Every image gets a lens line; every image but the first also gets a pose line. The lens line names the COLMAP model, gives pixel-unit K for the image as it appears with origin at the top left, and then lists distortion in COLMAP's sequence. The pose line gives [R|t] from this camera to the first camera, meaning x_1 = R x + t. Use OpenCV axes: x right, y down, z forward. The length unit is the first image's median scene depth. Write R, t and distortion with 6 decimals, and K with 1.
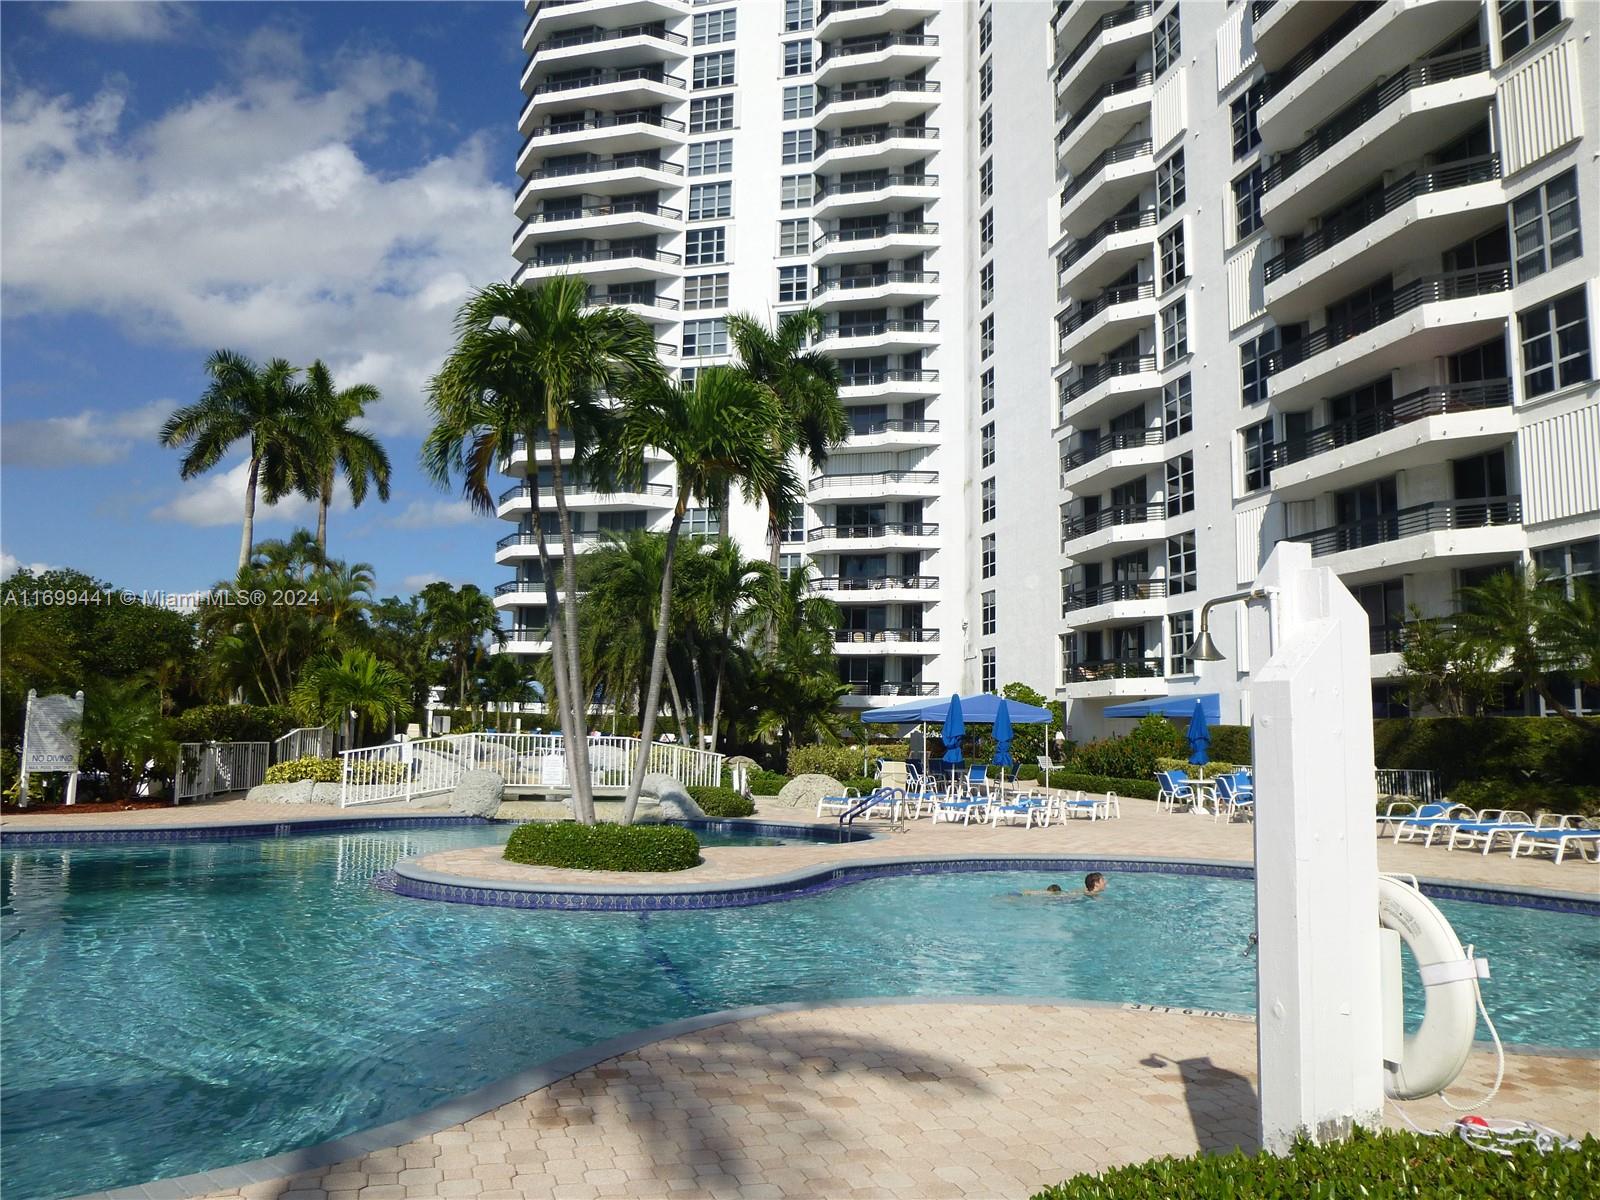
lens RADIAL K [[1216.6, 0, 790.9], [0, 1216.6, 588.9], [0, 0, 1]] dist [-0.055741, 0.043330]
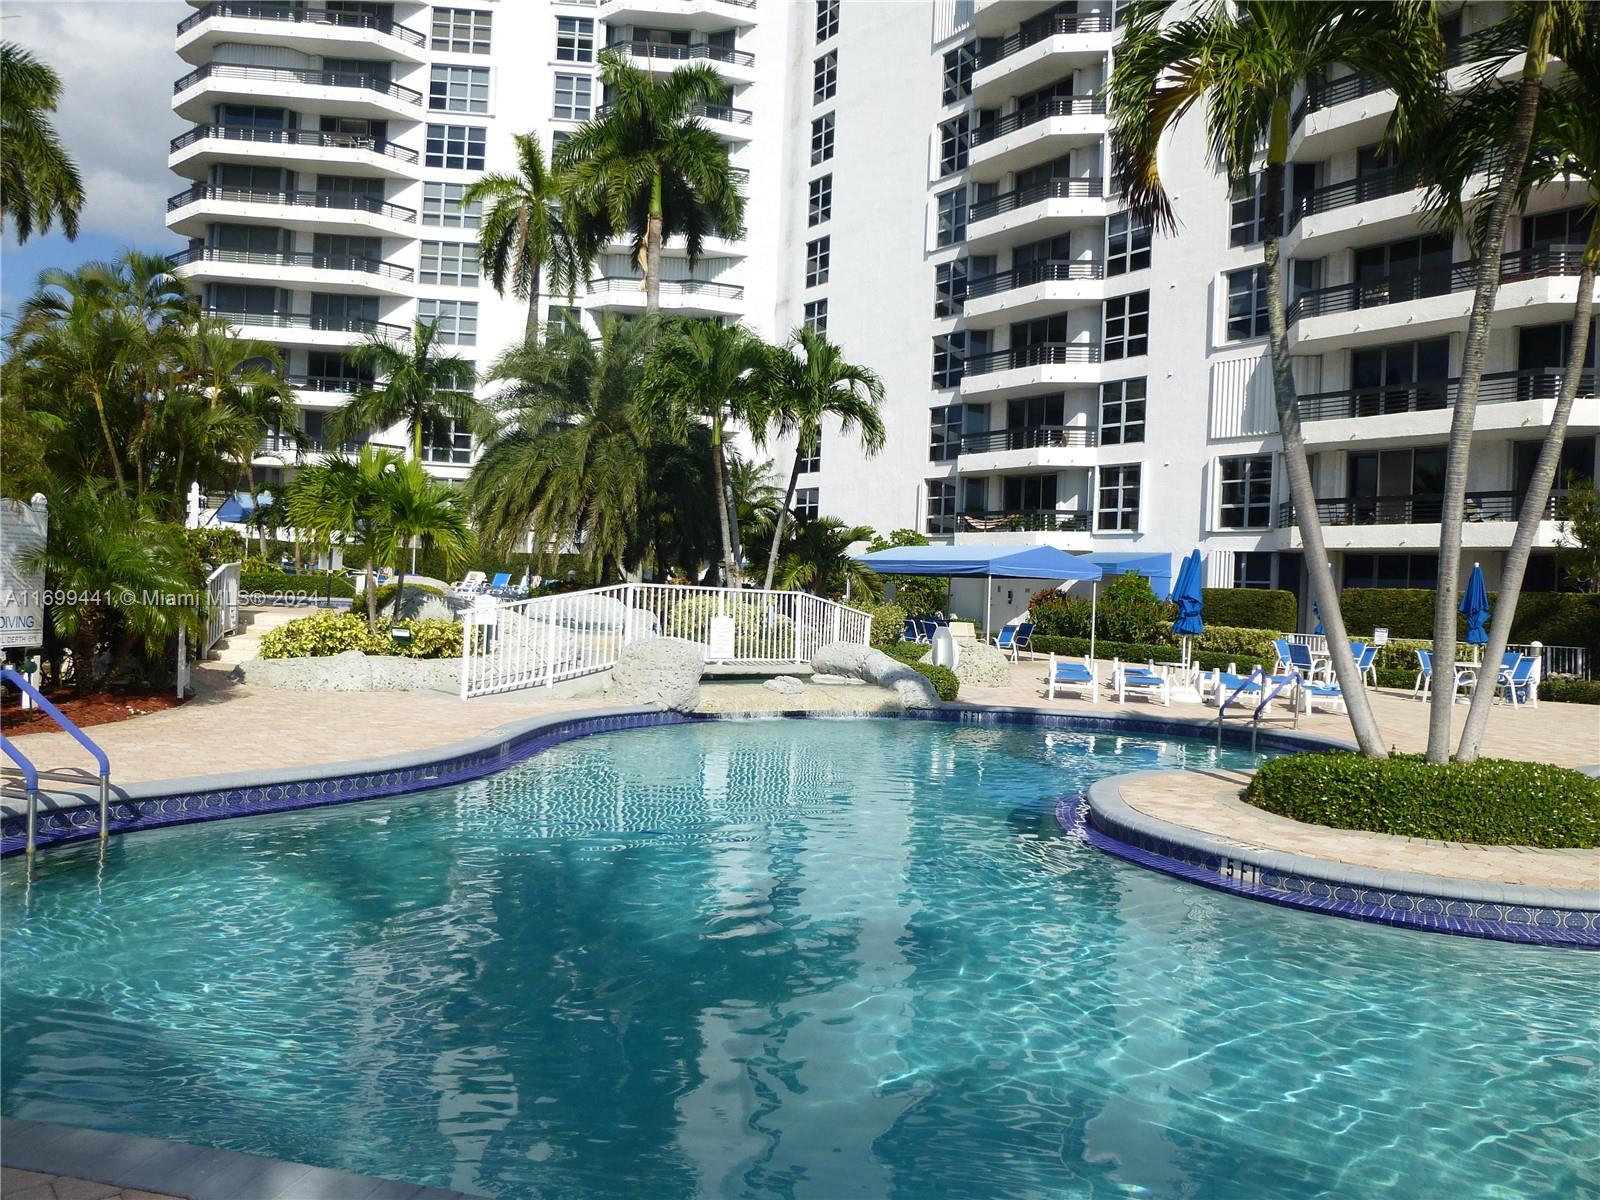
lens RADIAL K [[1216.6, 0, 807.5], [0, 1216.6, 602.6], [0, 0, 1]] dist [-0.055741, 0.043330]
pose [[0.930283, 0.020209, 0.366285, -0.223911], [-0.072670, 0.988846, 0.130008, 0.019302], [-0.359572, -0.147562, 0.921376, 0.188684]]
